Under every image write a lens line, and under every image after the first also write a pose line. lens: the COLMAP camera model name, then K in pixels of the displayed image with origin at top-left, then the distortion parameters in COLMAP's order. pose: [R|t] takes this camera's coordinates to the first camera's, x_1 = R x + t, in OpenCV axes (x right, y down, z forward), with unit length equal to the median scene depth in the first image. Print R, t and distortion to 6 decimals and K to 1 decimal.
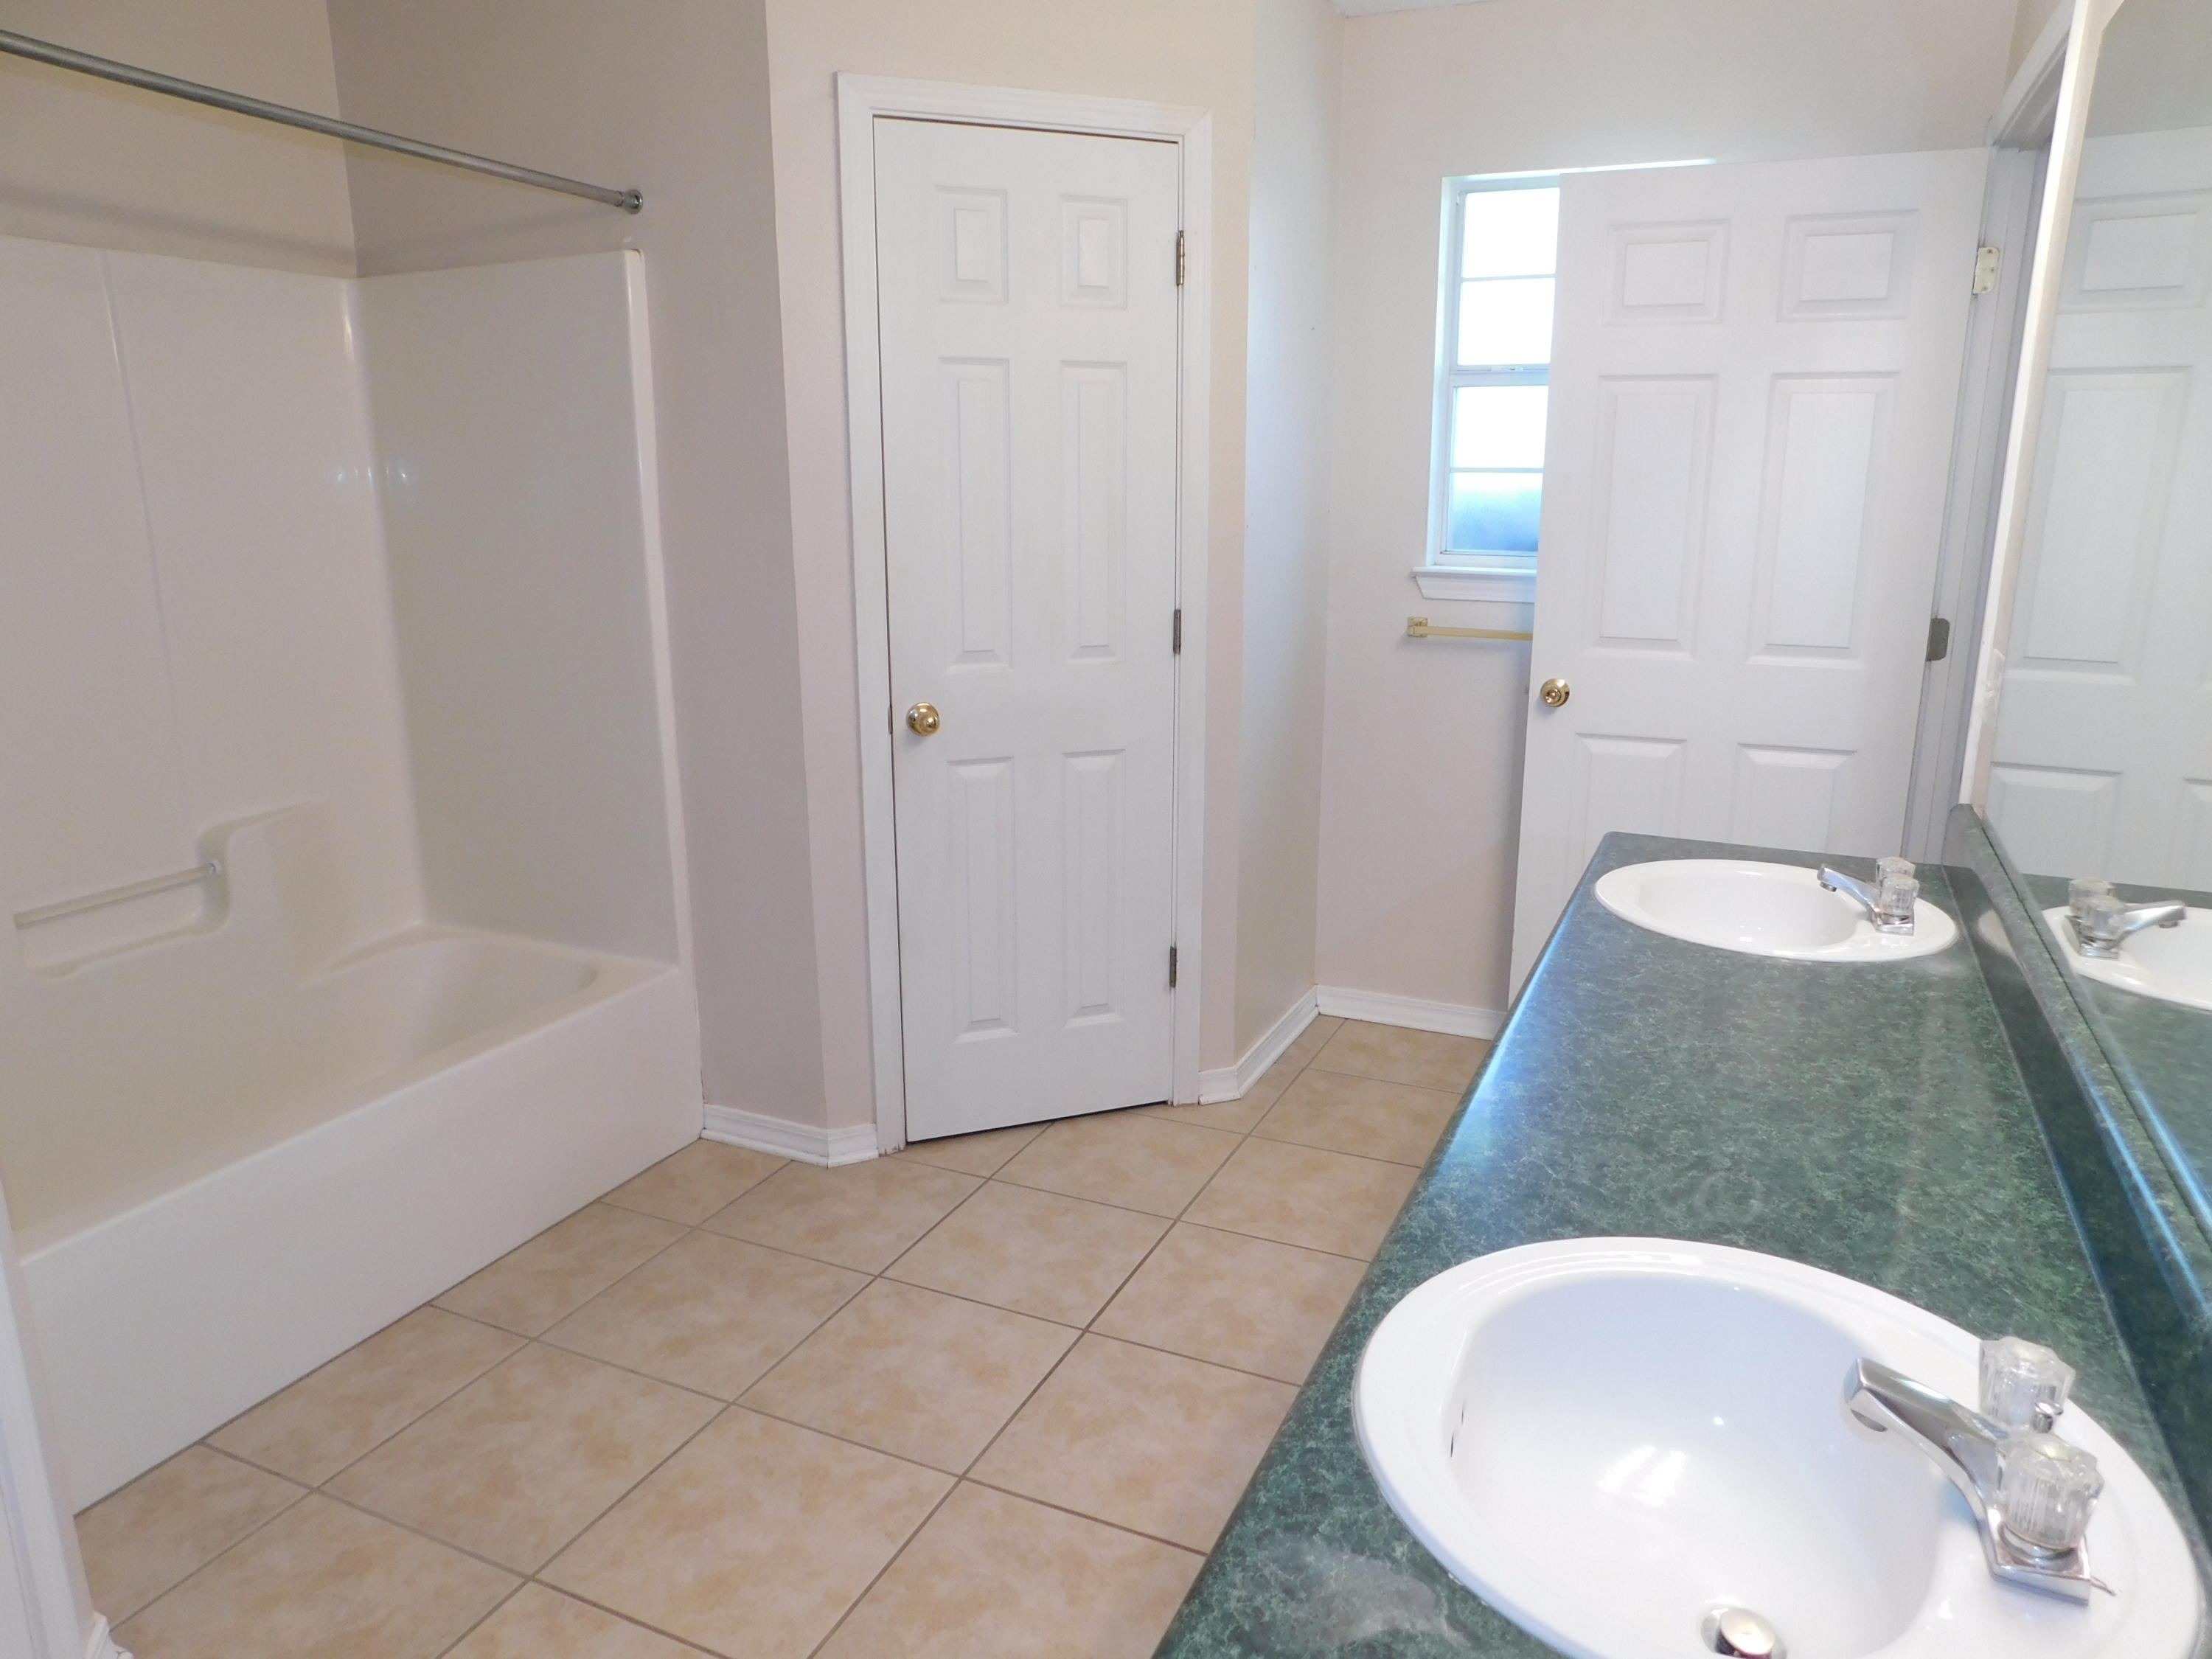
lens RADIAL K [[1483.3, 0, 1106.0], [0, 1483.3, 829.5], [0, 0, 1]] dist [-0.064343, 0.060751]
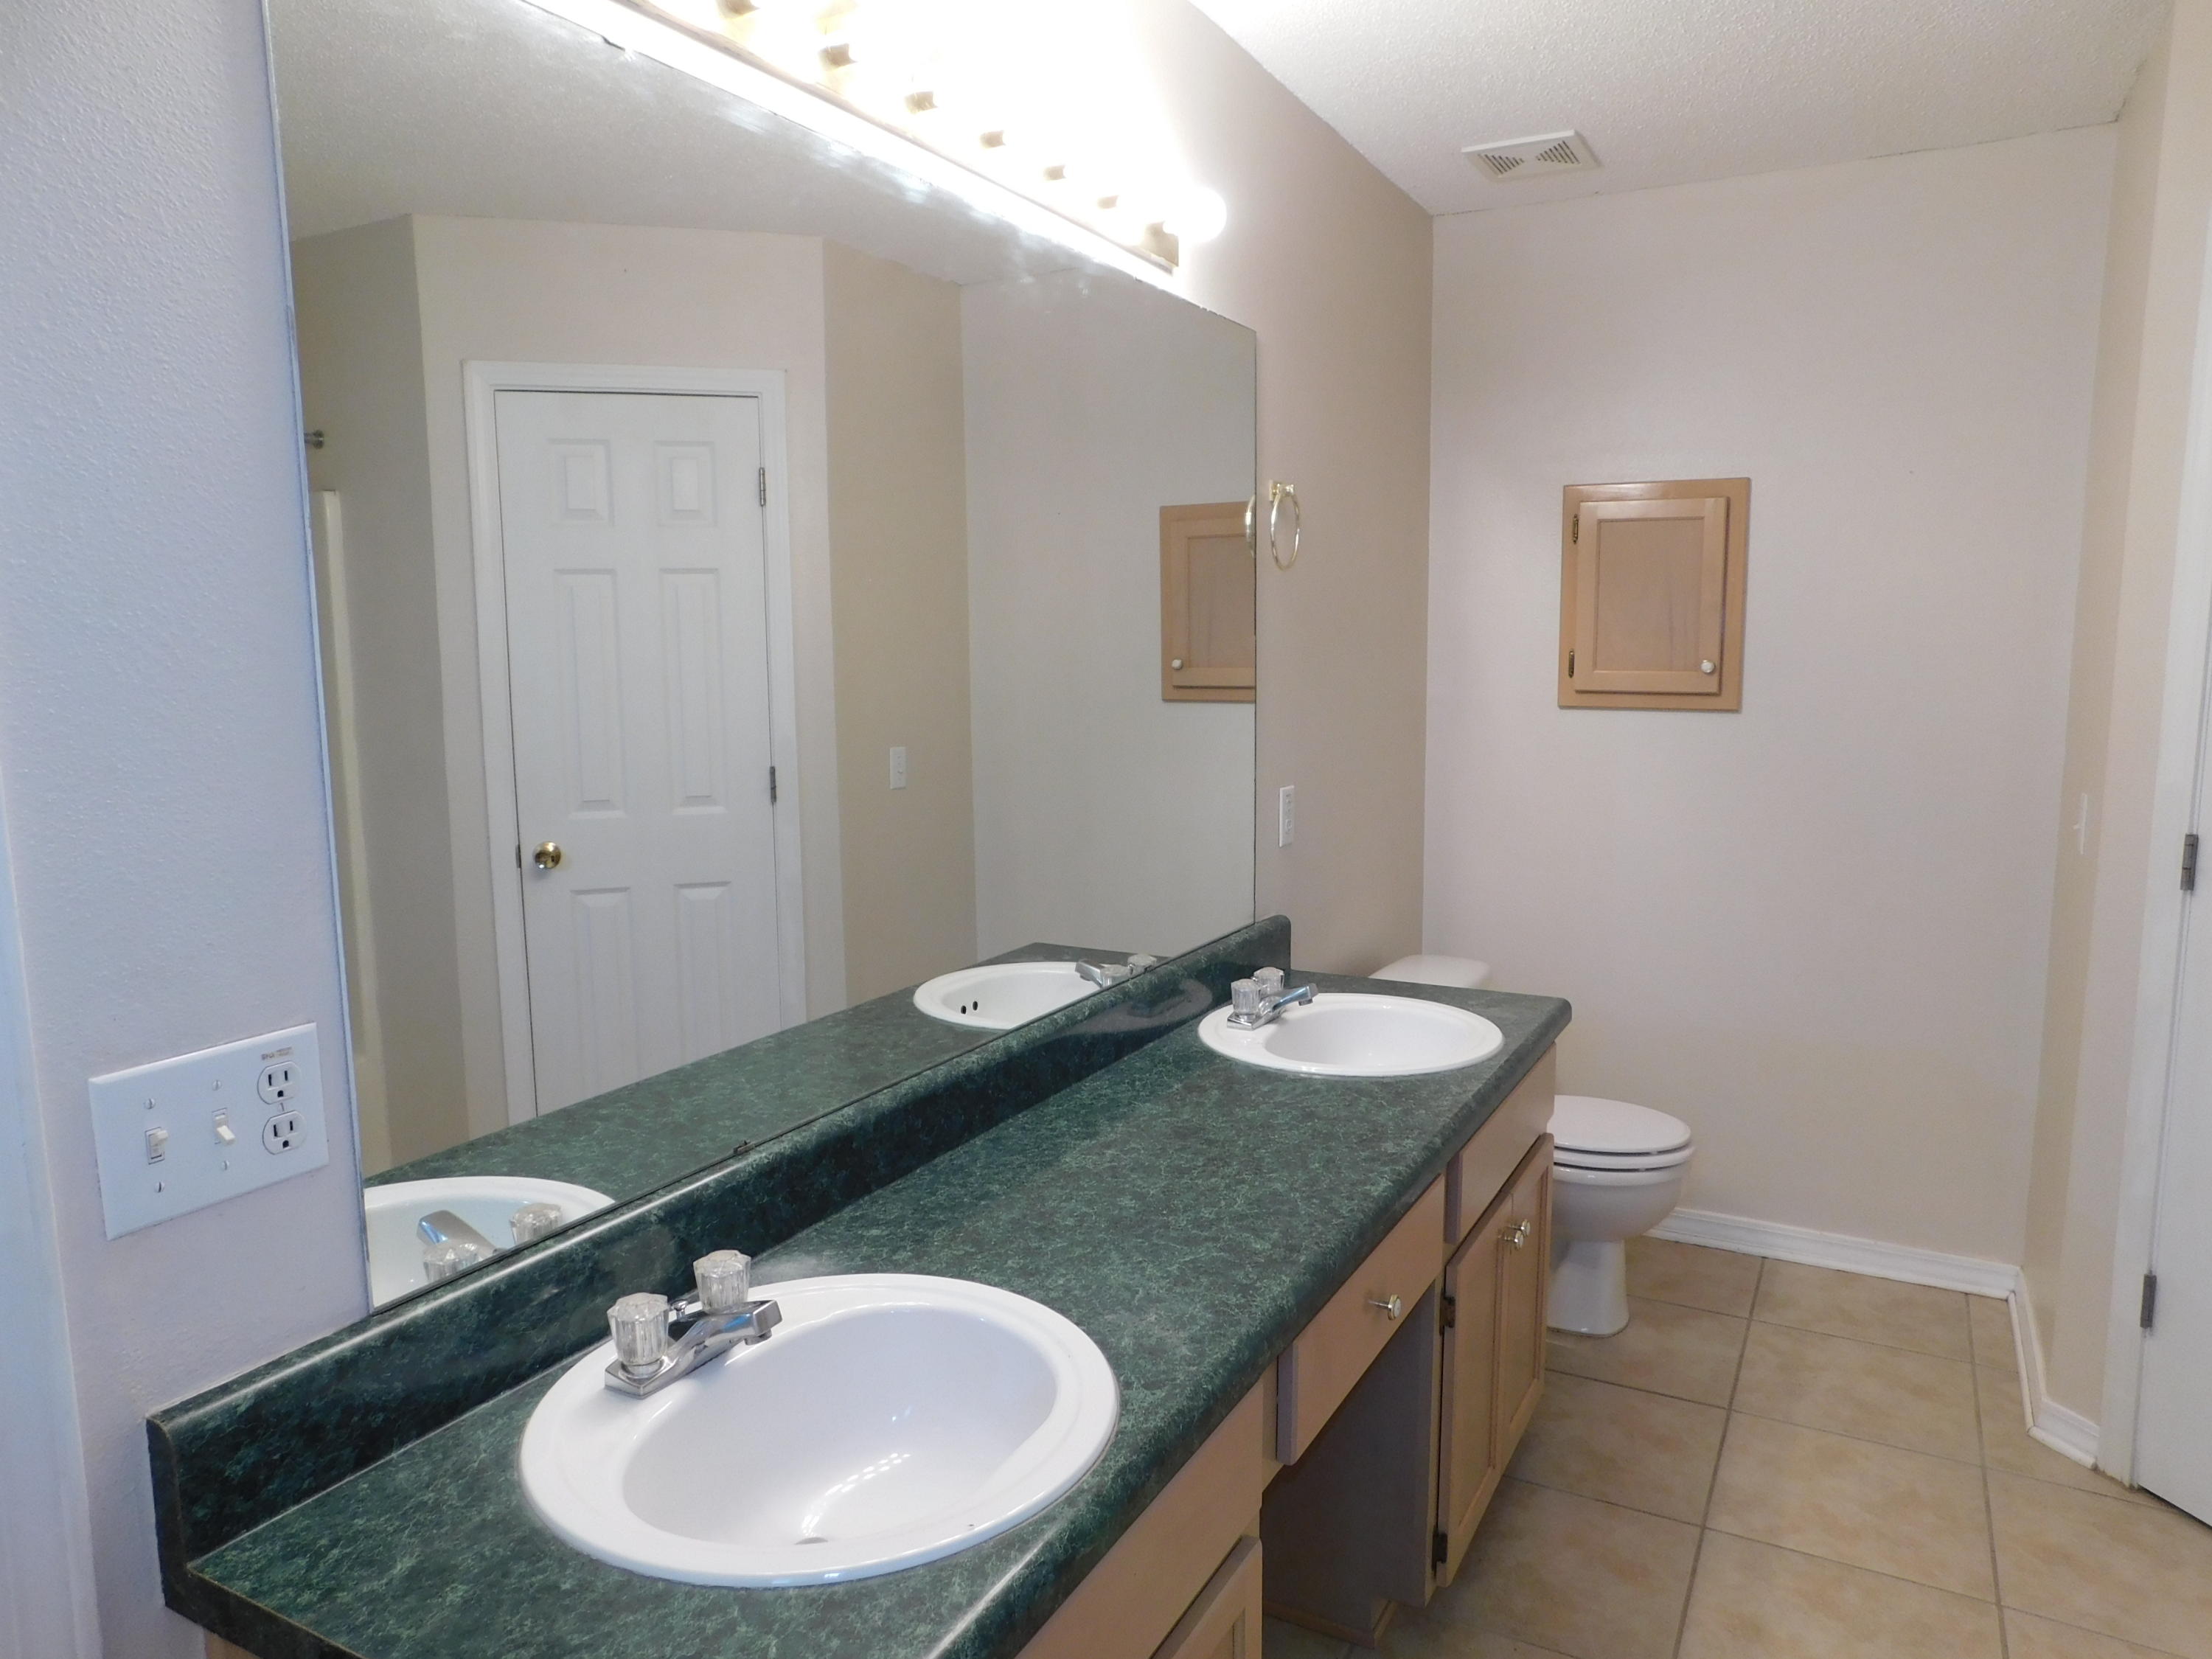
lens RADIAL K [[1484.8, 0, 1106.0], [0, 1484.8, 829.5], [0, 0, 1]] dist [-0.061811, 0.060486]
pose [[-0.997787, -0.008547, 0.065935, 0.305657], [0.015917, 0.932157, 0.361705, -0.369574], [-0.064553, 0.361954, -0.929958, 1.457705]]
